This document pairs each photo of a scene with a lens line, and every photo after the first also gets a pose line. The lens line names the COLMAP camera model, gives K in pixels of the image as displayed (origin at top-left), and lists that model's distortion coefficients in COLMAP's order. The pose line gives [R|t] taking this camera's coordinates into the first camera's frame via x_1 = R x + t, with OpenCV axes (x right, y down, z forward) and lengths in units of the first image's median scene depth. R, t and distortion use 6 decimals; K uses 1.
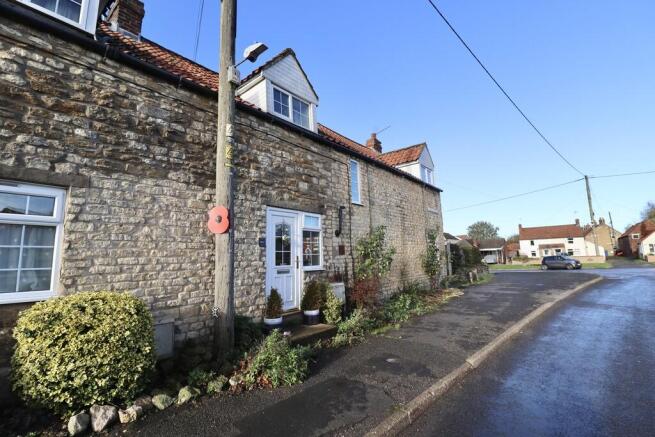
lens RADIAL K [[305.4, 0, 329.0], [0, 305.4, 212.7], [0, 0, 1]] dist [0.001079, -0.008292]
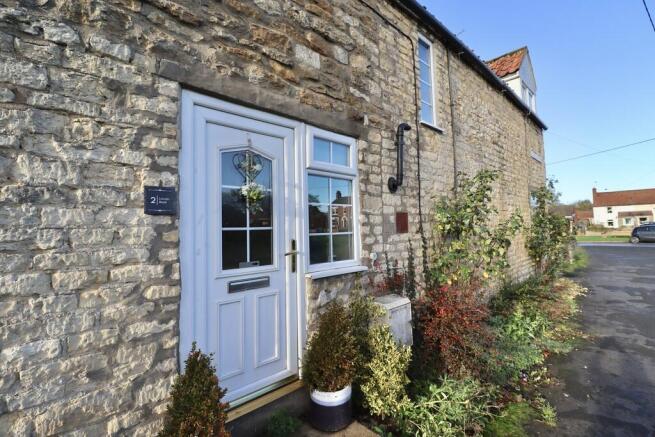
lens RADIAL K [[305.4, 0, 329.0], [0, 305.4, 212.7], [0, 0, 1]] dist [0.001079, -0.008292]
pose [[0.992494, -0.003129, -0.122255, -0.011652], [0.015679, 0.994679, 0.101820, 0.065242], [0.121286, -0.102973, 0.987262, 0.586732]]
